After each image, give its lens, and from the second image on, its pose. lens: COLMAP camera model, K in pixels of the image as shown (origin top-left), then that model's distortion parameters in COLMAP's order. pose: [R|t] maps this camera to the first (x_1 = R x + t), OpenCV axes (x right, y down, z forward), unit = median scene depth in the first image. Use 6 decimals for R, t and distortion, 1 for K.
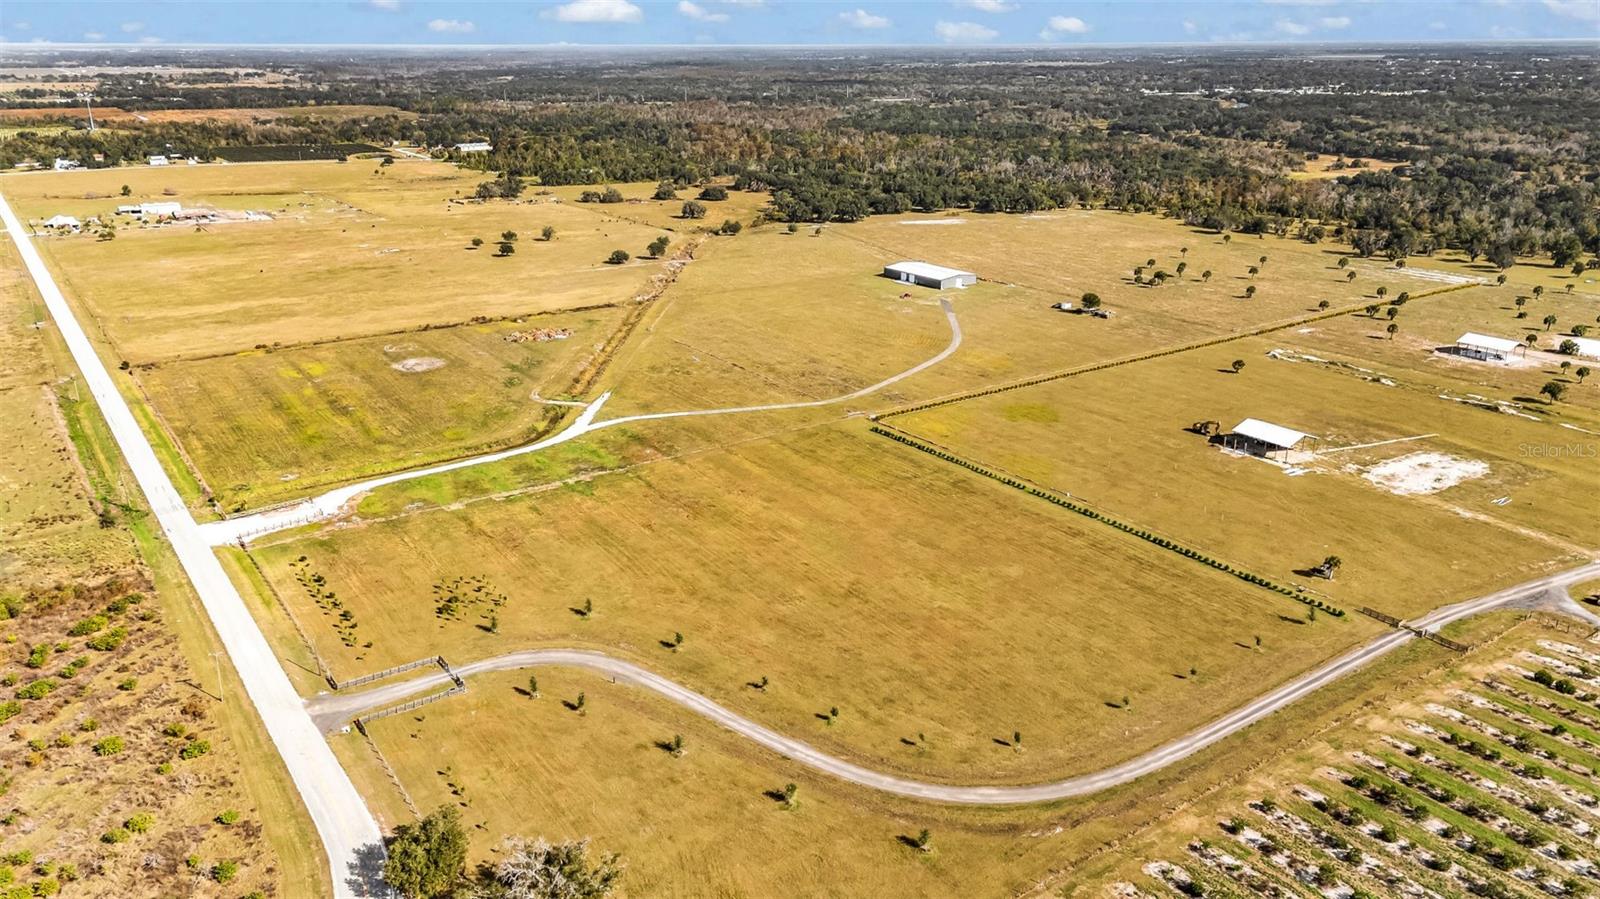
lens RADIAL K [[1171.4, 0, 800.0], [0, 1171.4, 449.5], [0, 0, 1]] dist [0.071505, -0.062904]
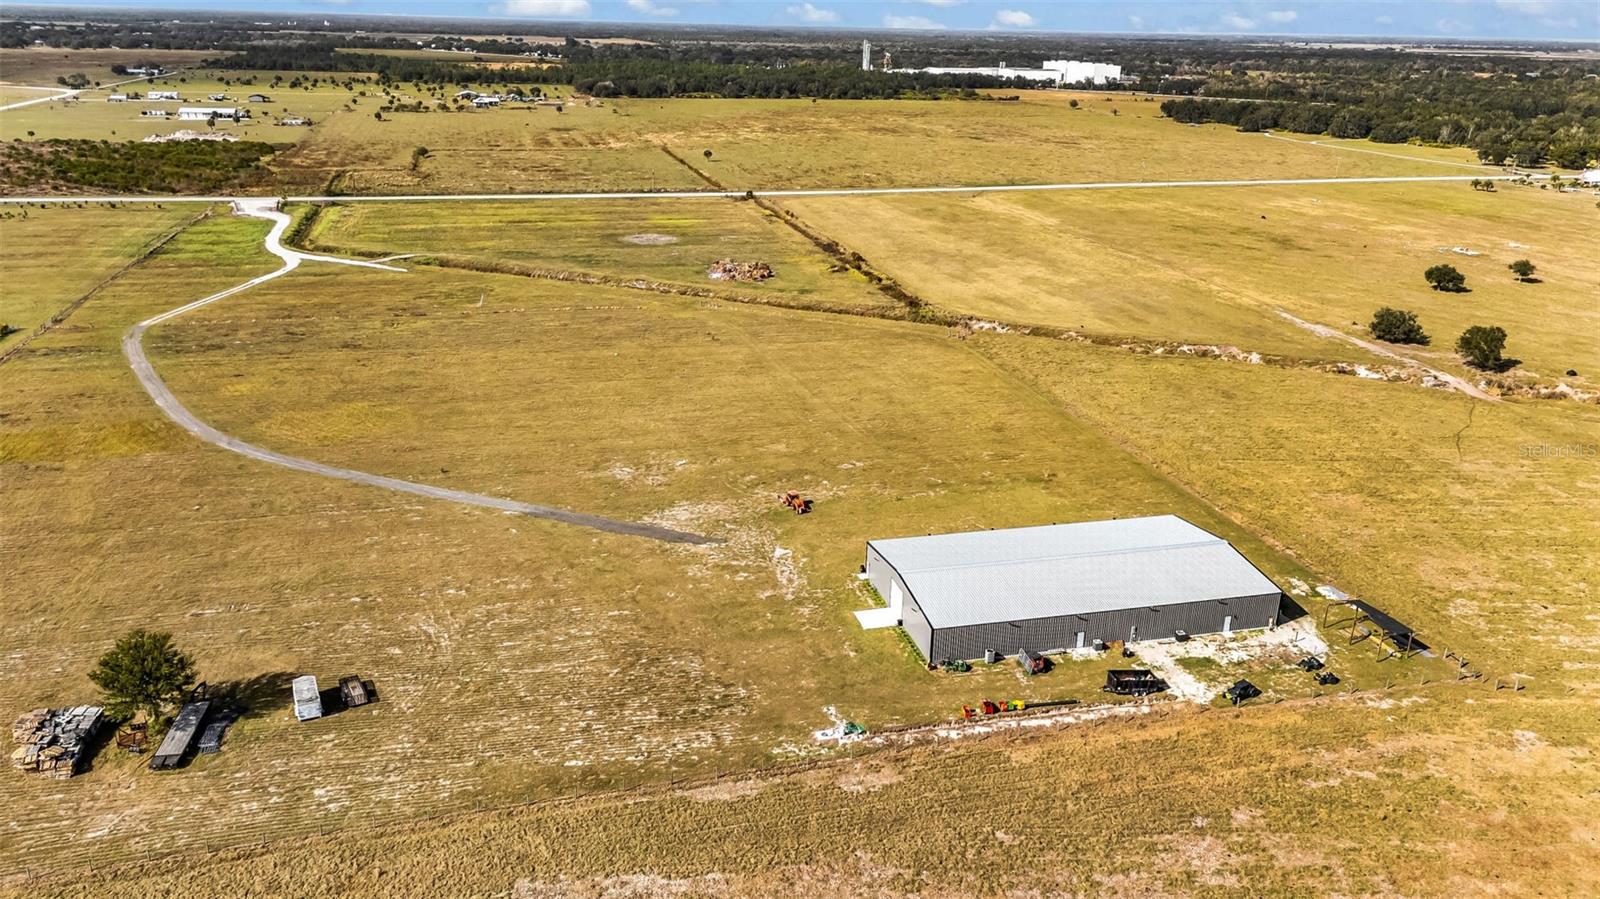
lens RADIAL K [[1171.4, 0, 800.0], [0, 1171.4, 449.5], [0, 0, 1]] dist [0.071505, -0.062904]
pose [[-0.345431, 0.315718, -0.883742, 0.225289], [-0.326900, 0.842246, 0.428670, -0.172616], [0.879667, 0.436971, -0.187729, 0.655845]]
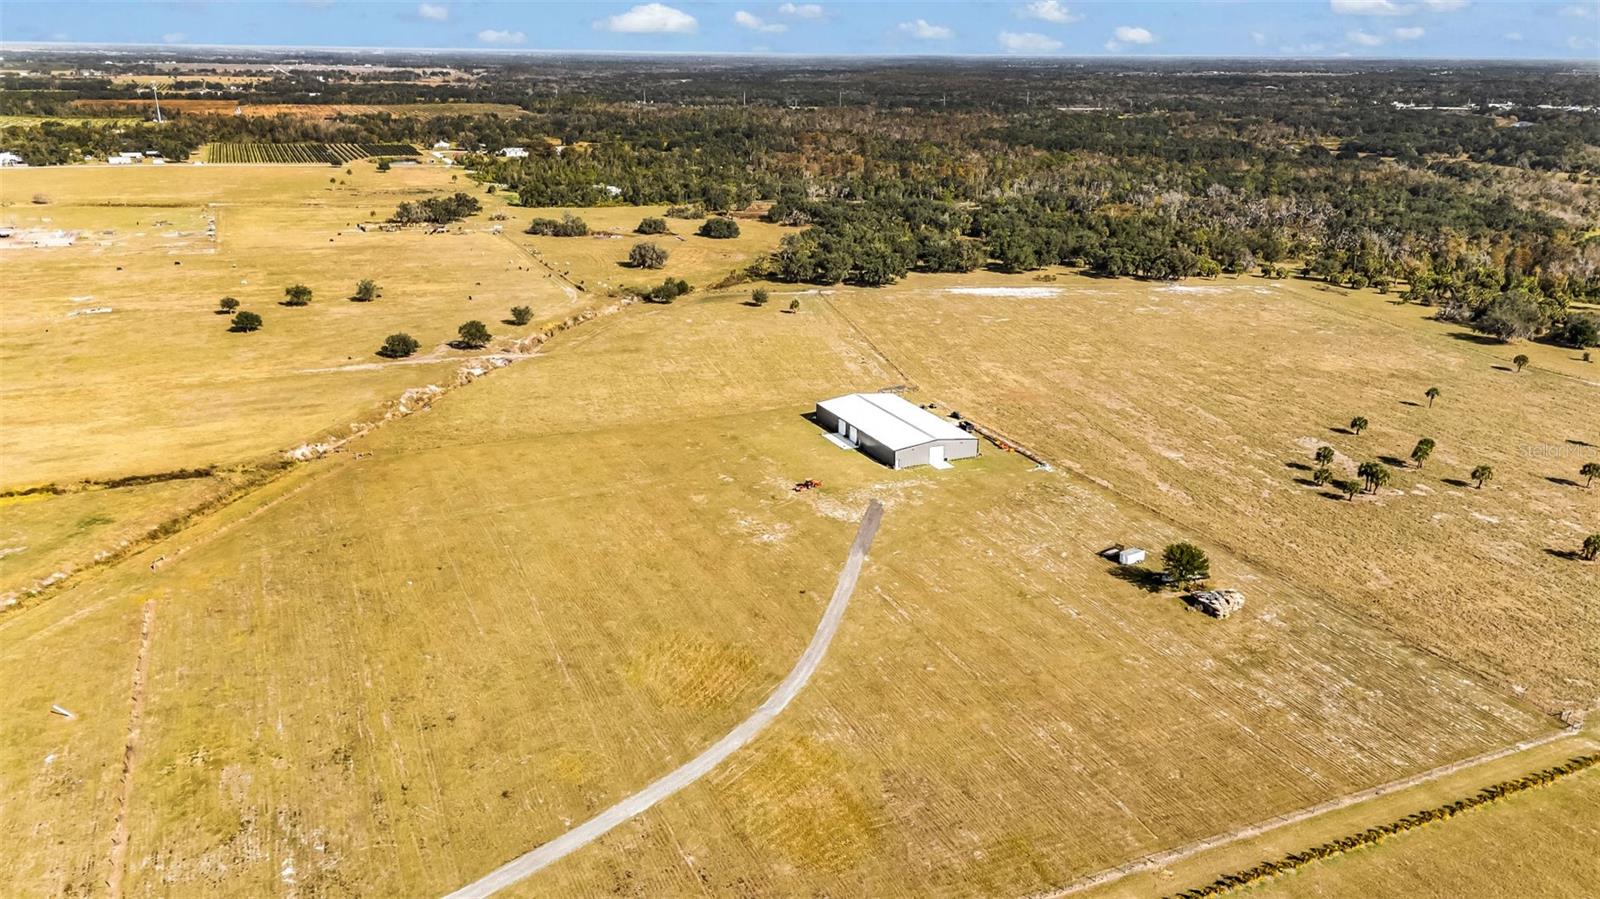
lens RADIAL K [[1171.4, 0, 800.0], [0, 1171.4, 449.5], [0, 0, 1]] dist [0.071505, -0.062904]
pose [[0.983621, 0.069597, -0.166269, 0.103897], [-0.070825, 0.997488, -0.001460, -0.090228], [0.165750, 0.013212, 0.986079, 0.325138]]
